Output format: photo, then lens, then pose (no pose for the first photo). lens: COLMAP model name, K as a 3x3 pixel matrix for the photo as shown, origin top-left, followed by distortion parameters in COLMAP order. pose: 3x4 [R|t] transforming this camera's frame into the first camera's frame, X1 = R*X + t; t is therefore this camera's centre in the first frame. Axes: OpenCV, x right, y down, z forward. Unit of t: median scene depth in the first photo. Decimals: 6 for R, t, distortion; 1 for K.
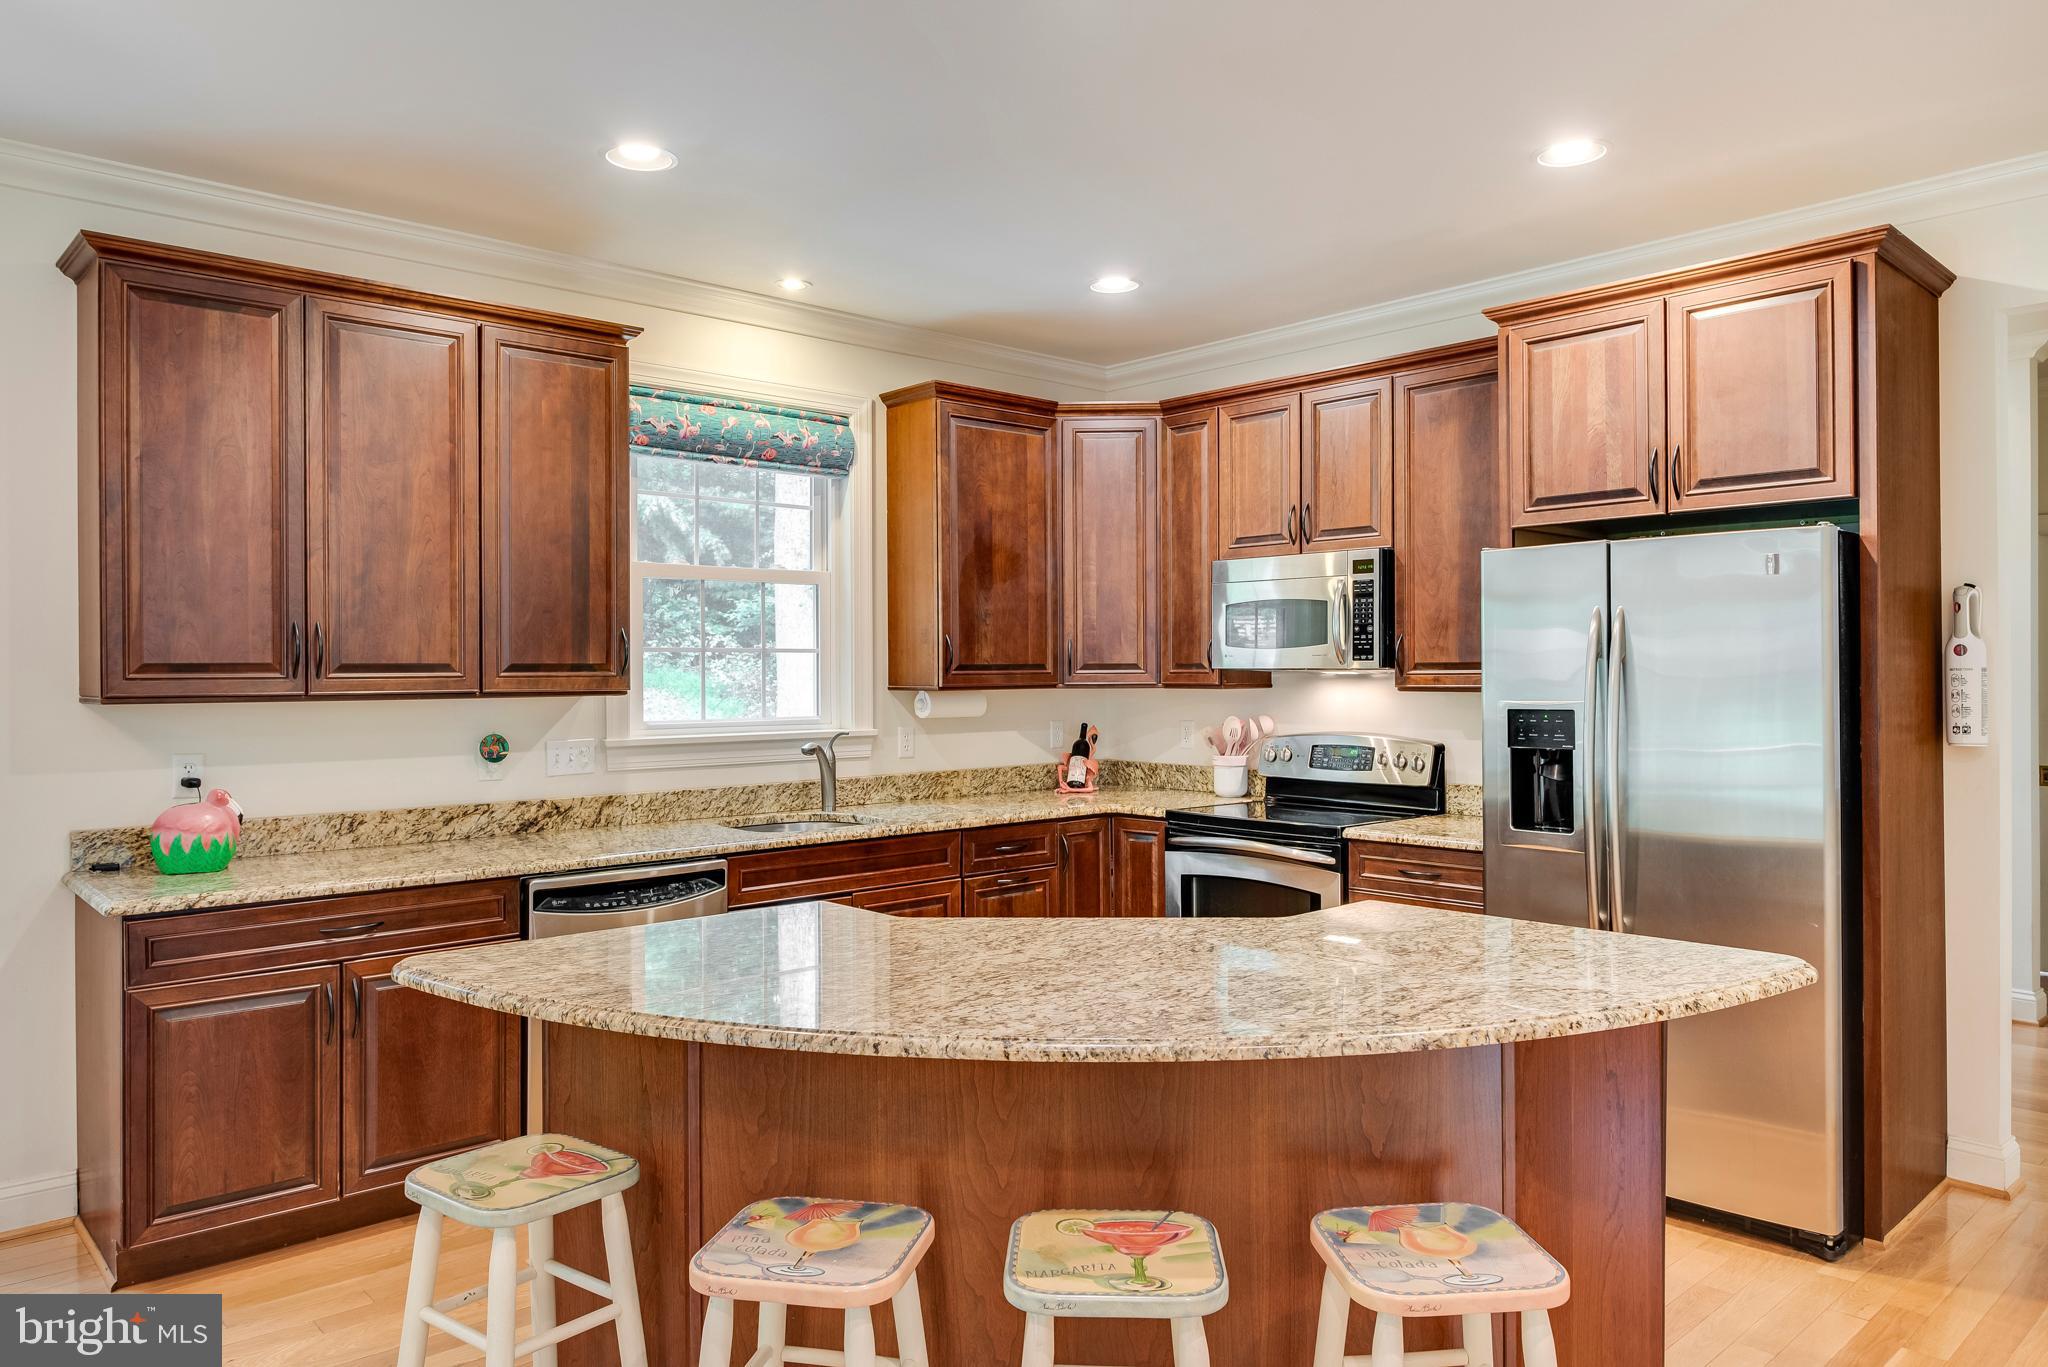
lens RADIAL K [[1382.9, 0, 1031.7], [0, 1382.9, 667.9], [0, 0, 1]] dist [-0.000616, 0.000916]
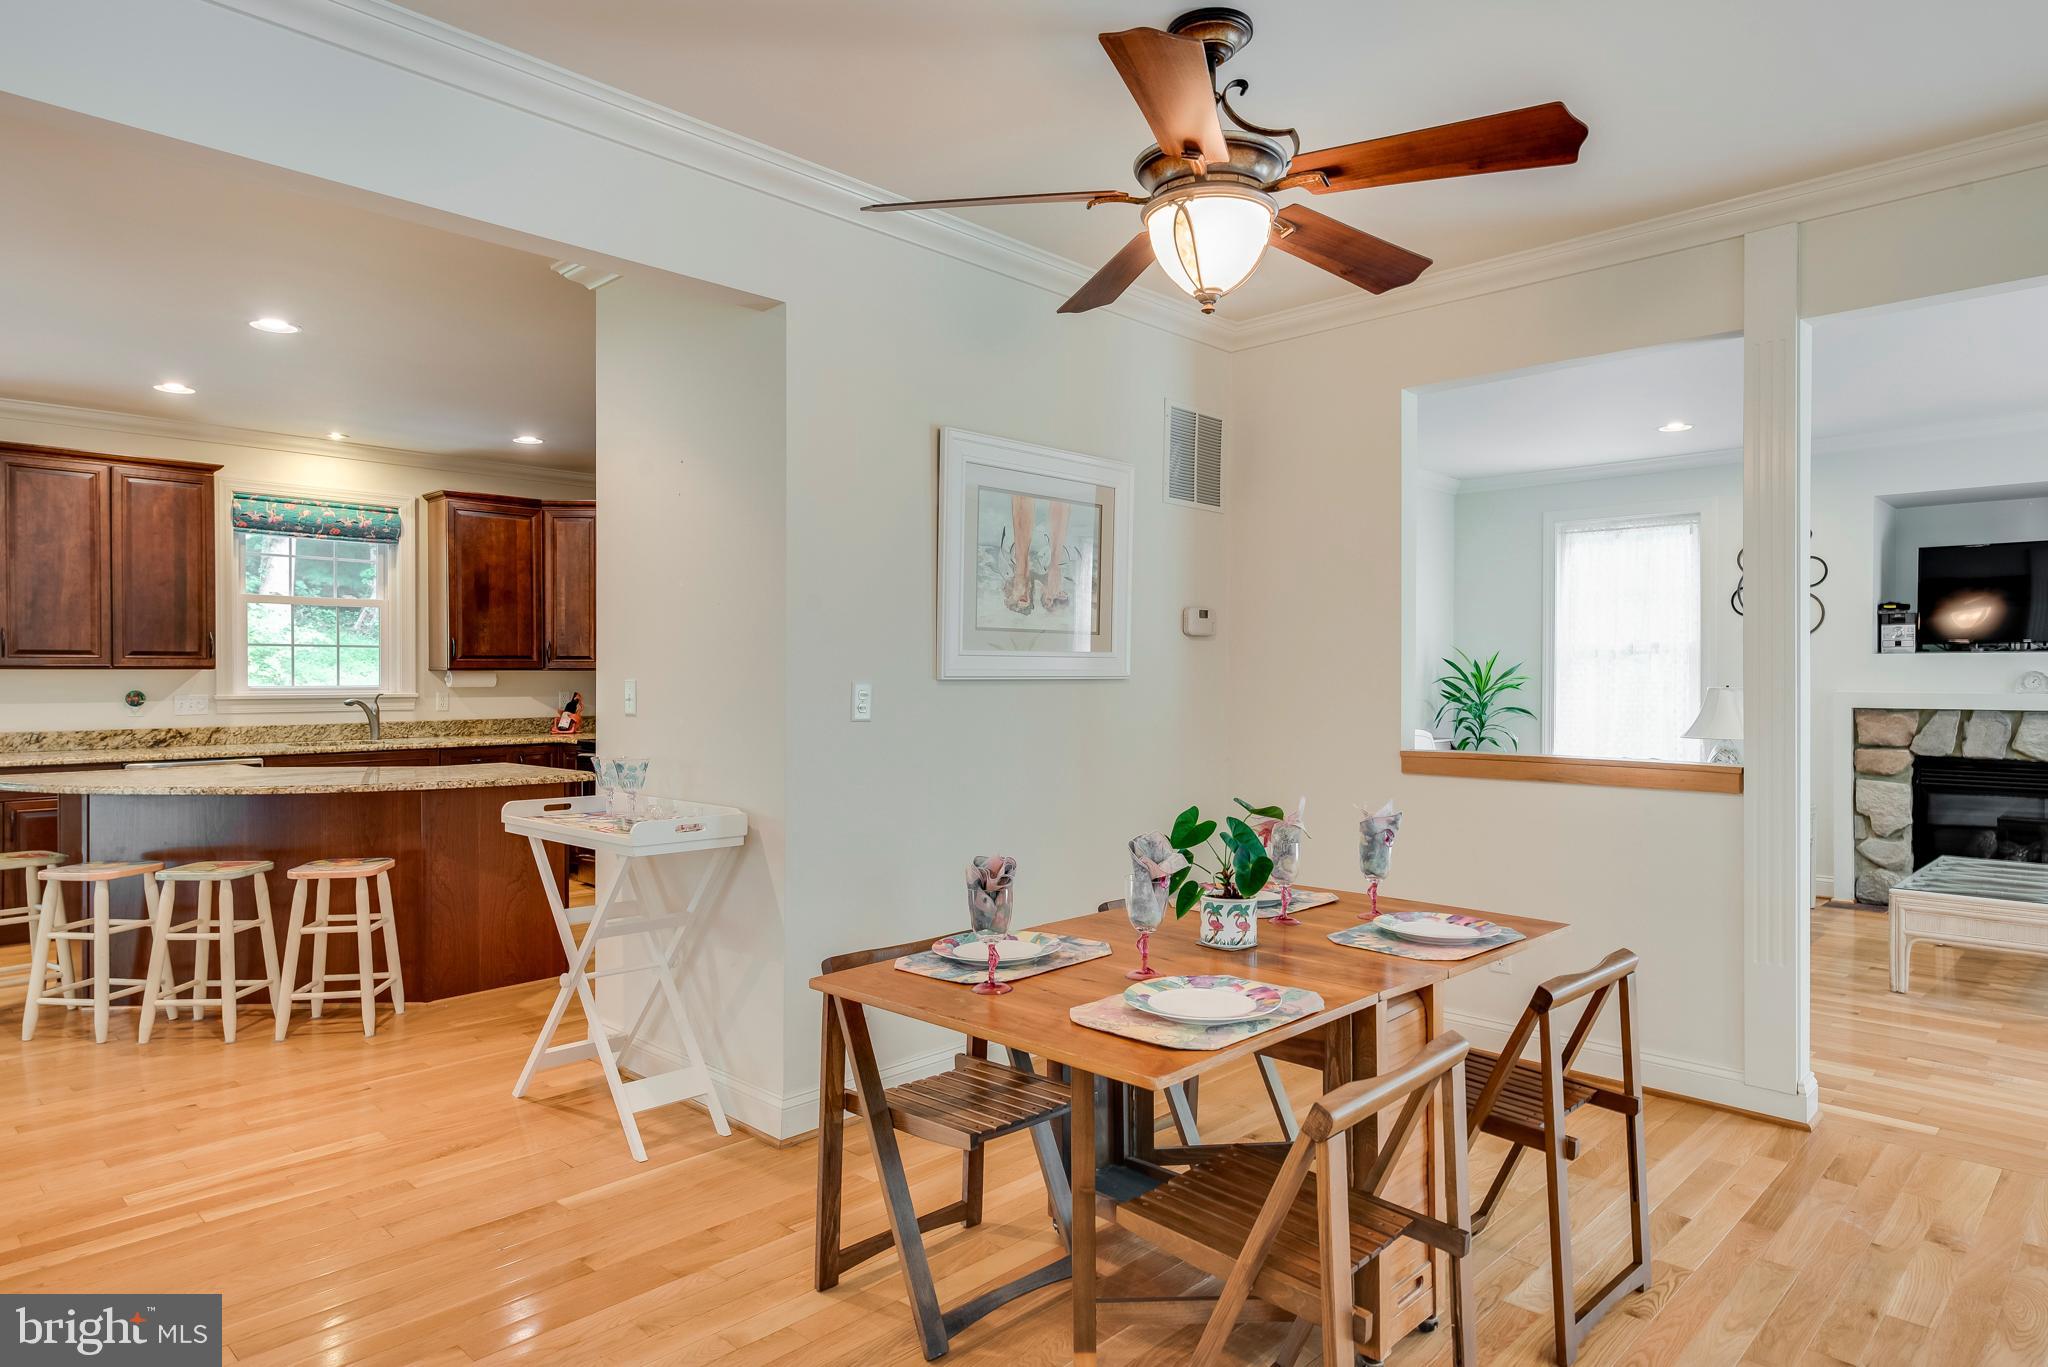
lens RADIAL K [[1193.8, 0, 1023.6], [0, 1193.8, 678.4], [0, 0, 1]] dist [0.014562, 0.000360]
pose [[0.998138, 0.006231, 0.060677, 0.655127], [-0.006650, 0.999955, 0.006698, 0.013718], [-0.060632, -0.007089, 0.998135, -0.615554]]
